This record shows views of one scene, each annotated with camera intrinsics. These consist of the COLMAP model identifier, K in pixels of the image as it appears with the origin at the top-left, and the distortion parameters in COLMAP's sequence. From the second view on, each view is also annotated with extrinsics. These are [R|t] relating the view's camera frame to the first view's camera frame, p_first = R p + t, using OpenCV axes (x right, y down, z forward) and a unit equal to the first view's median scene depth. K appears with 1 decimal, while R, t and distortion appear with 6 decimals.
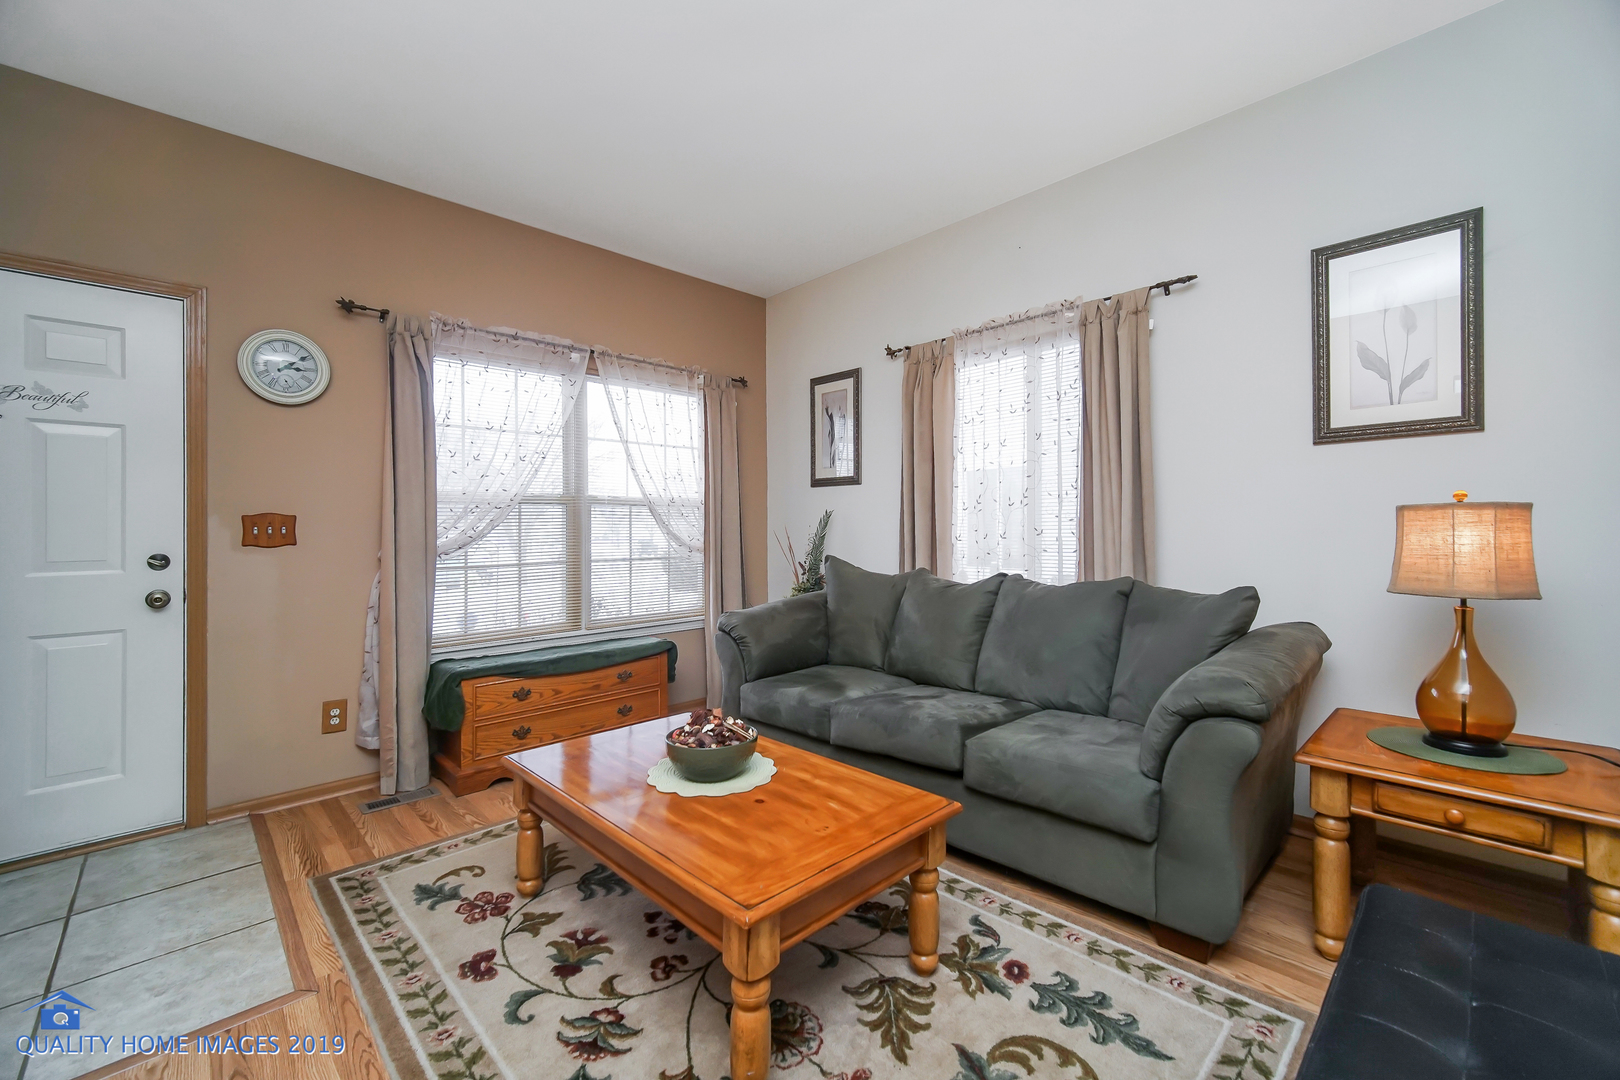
lens RADIAL K [[689.7, 0, 810.0], [0, 689.7, 540.0], [0, 0, 1]] dist [-0.001715, -0.000260]
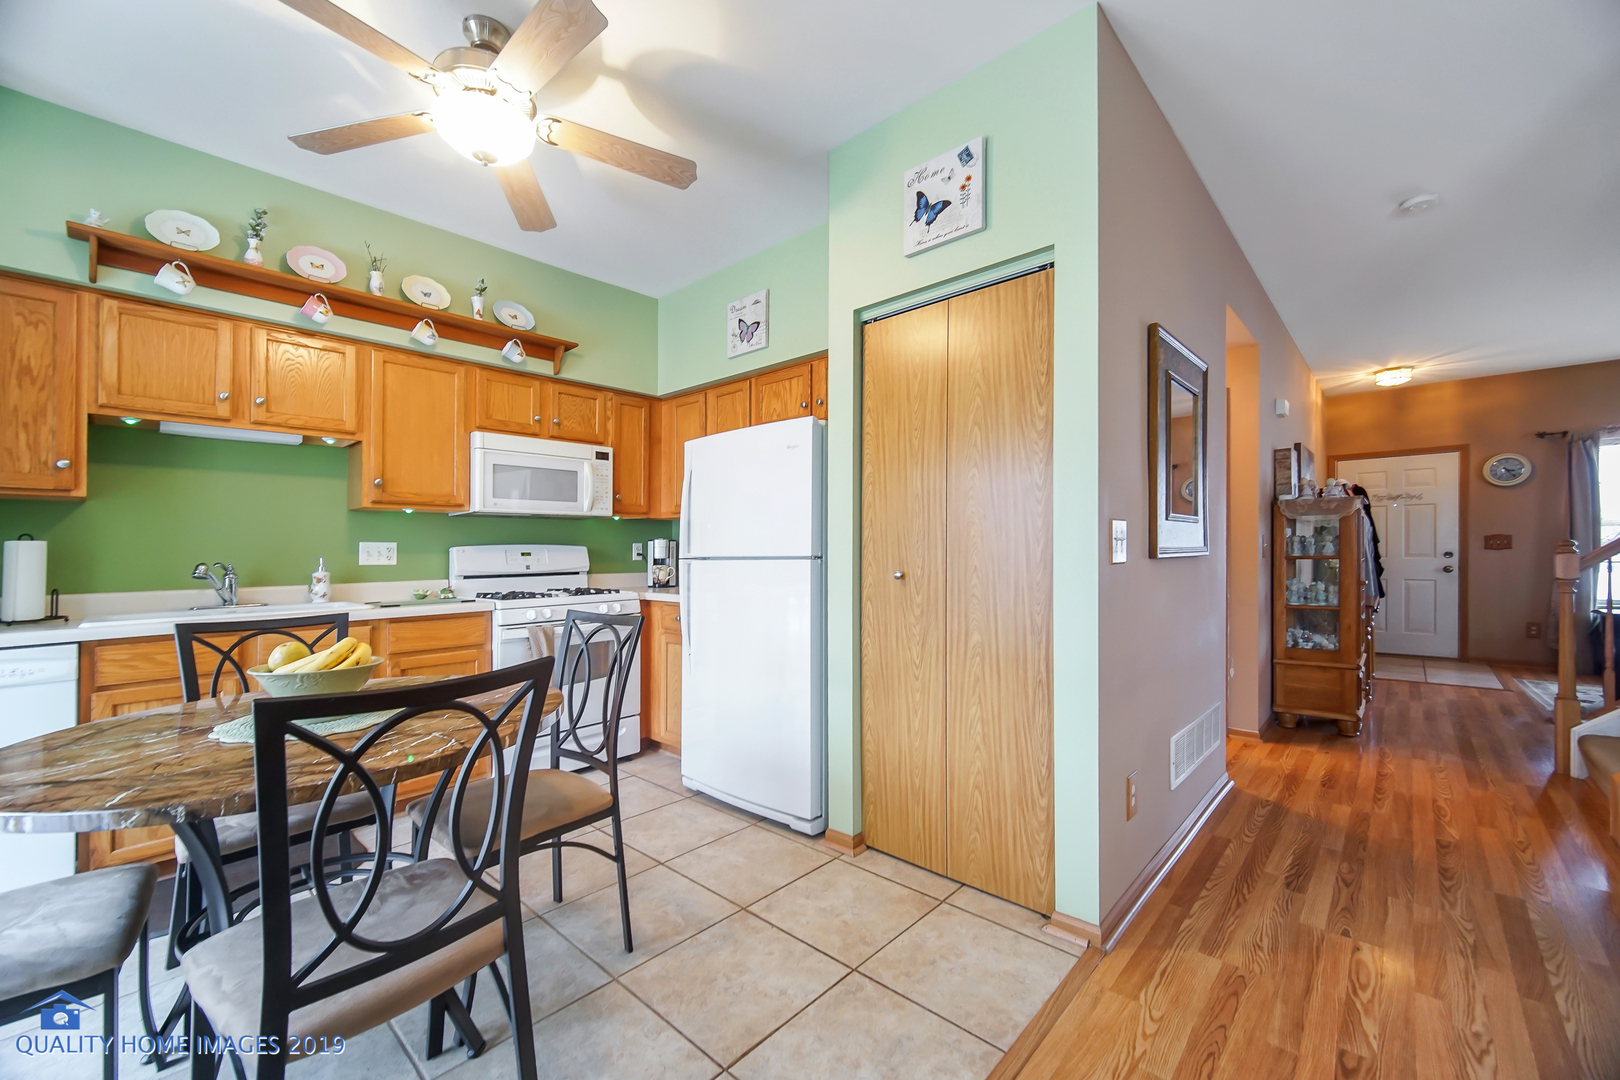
lens RADIAL K [[644.7, 0, 808.1], [0, 644.7, 542.0], [0, 0, 1]] dist [-0.001429, -0.000606]
pose [[0.079769, 0.003278, -0.996808, 1.025585], [-0.000794, 0.999994, 0.003225, -0.017413], [0.996813, 0.000534, 0.079771, -1.284772]]
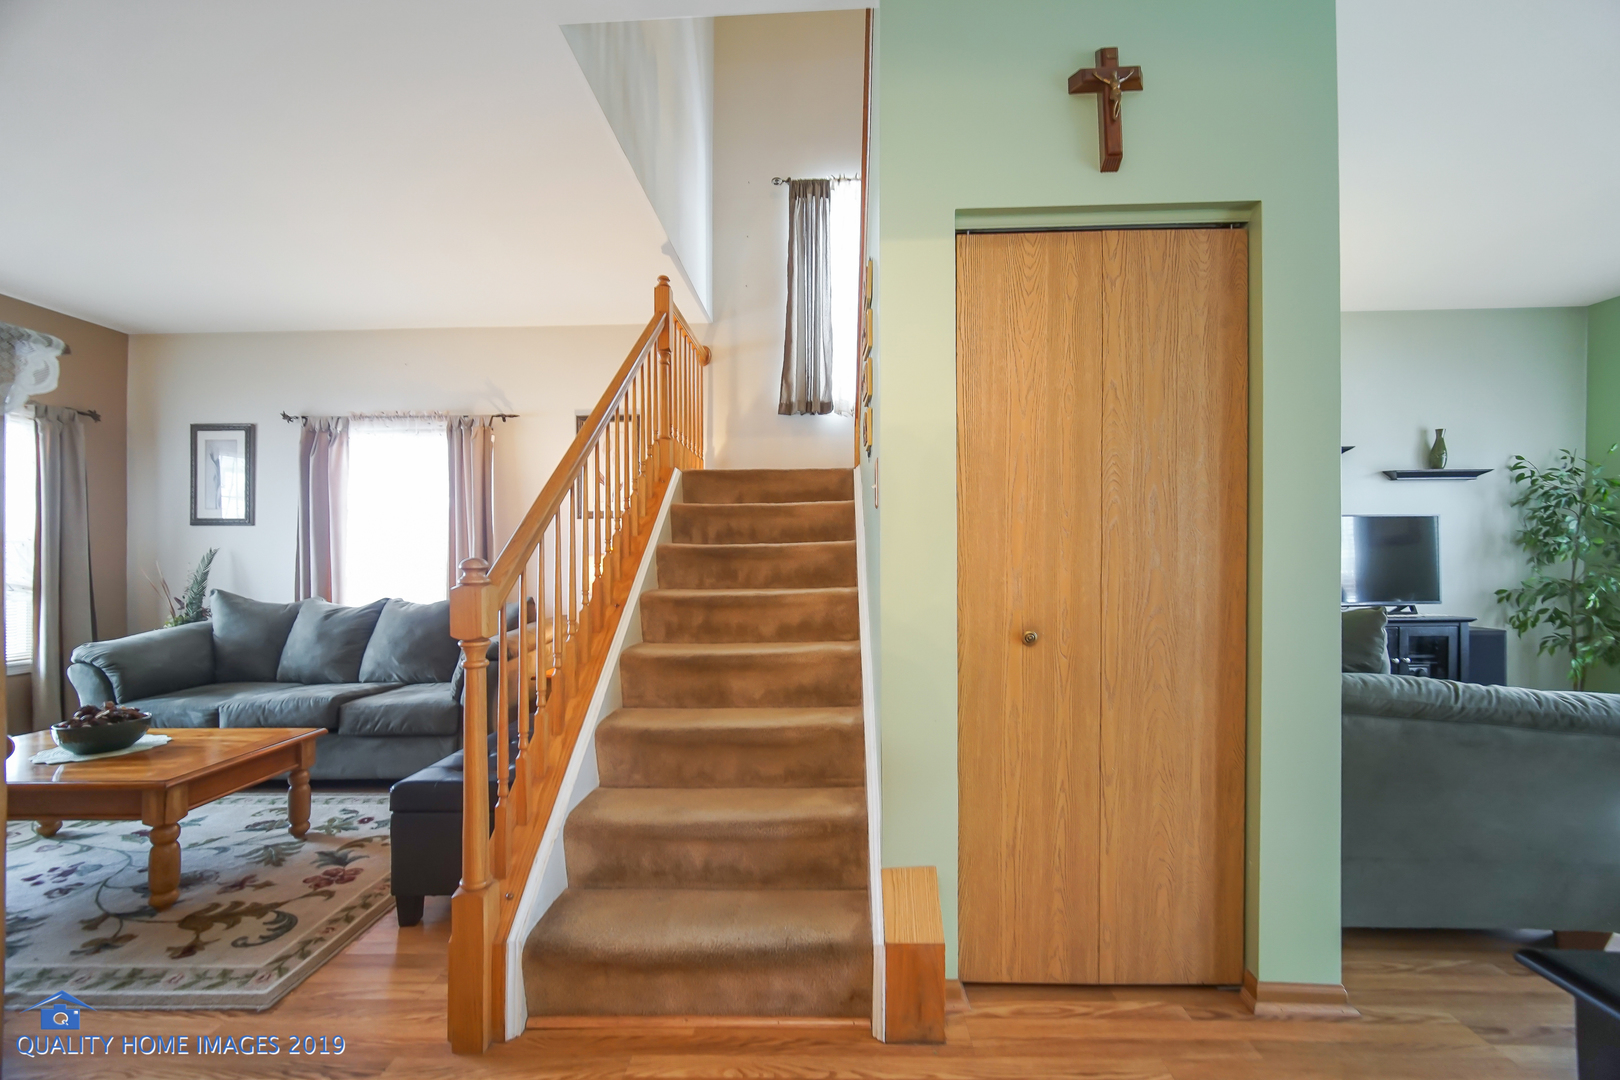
lens RADIAL K [[634.4, 0, 811.3], [0, 634.4, 563.1], [0, 0, 1]] dist [-0.000784, -0.000241]
pose [[0.702953, 0.001266, 0.711235, -0.031655], [0.006441, 0.999946, -0.008145, -0.008893], [-0.711207, 0.010307, 0.702907, -0.542562]]
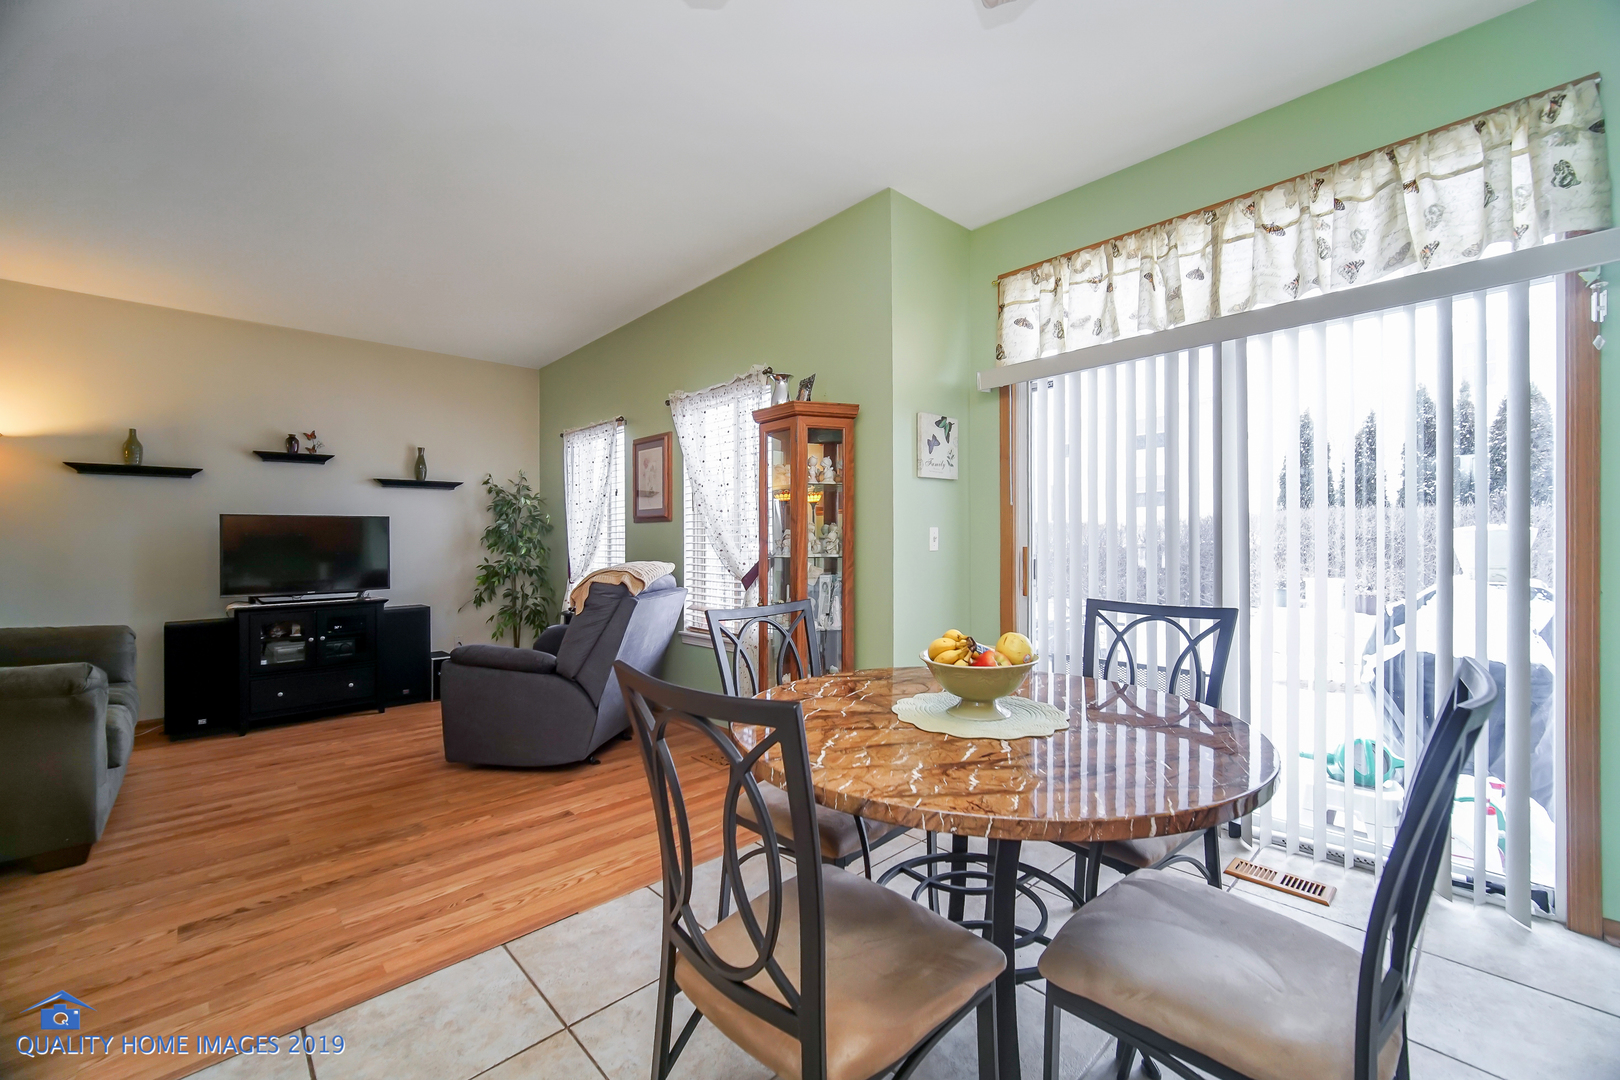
lens RADIAL K [[648.8, 0, 829.5], [0, 648.8, 544.8], [0, 0, 1]] dist [0.000169, 0.000065]
pose [[-0.018270, 0.012090, 0.999760, 0.120145], [0.019057, 0.999749, -0.011741, 0.000629], [-0.999651, 0.018838, -0.018496, -1.489028]]
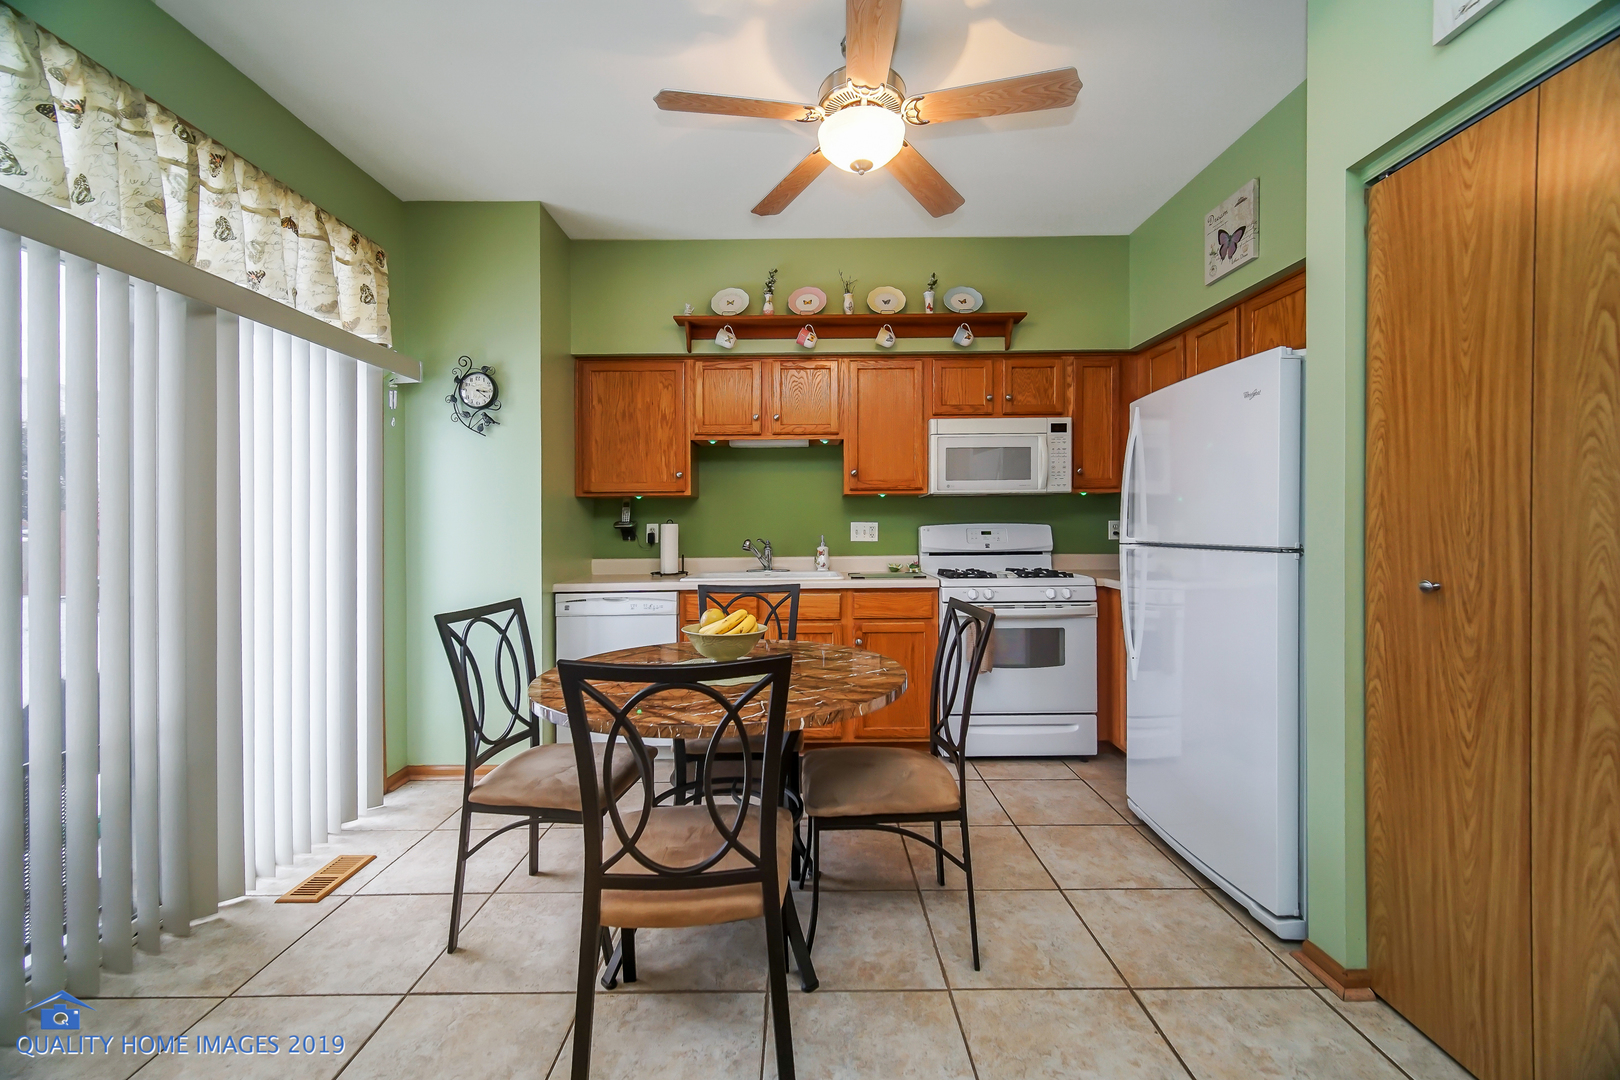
lens RADIAL K [[646.3, 0, 807.4], [0, 646.3, 535.0], [0, 0, 1]] dist [-0.000740, 0.000152]
pose [[-0.678664, 0.035307, -0.733599, 0.922012], [0.012956, 0.999264, 0.036107, -0.033679], [0.734334, 0.015000, -0.678622, -1.141998]]
